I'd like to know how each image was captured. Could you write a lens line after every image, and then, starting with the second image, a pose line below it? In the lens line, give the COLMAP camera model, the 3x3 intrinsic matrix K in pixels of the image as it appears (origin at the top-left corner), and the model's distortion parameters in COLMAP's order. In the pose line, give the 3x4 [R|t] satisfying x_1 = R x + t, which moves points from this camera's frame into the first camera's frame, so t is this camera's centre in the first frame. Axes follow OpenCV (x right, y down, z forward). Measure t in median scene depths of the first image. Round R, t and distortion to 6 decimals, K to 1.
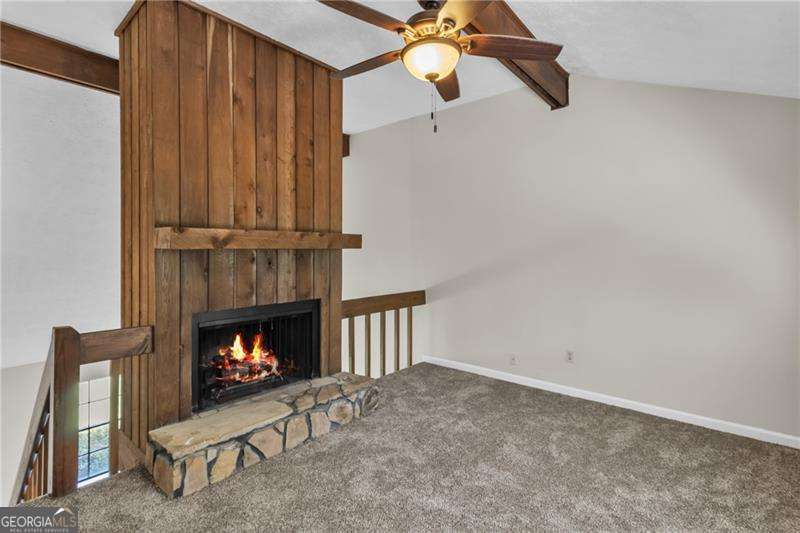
lens RADIAL K [[386.9, 0, 402.7], [0, 386.9, 249.1], [0, 0, 1]] dist [-0.000270, -0.000311]
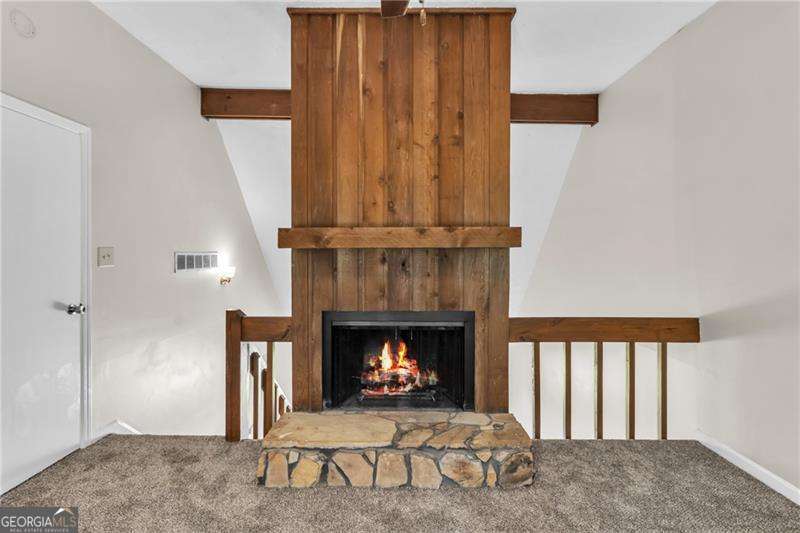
lens RADIAL K [[371.3, 0, 412.7], [0, 371.3, 256.2], [0, 0, 1]] dist [0.001687, 0.000356]
pose [[0.642759, -0.001537, -0.766067, 0.318788], [0.003162, 0.999995, 0.000646, 0.017434], [0.766062, -0.002837, 0.642761, 0.474275]]
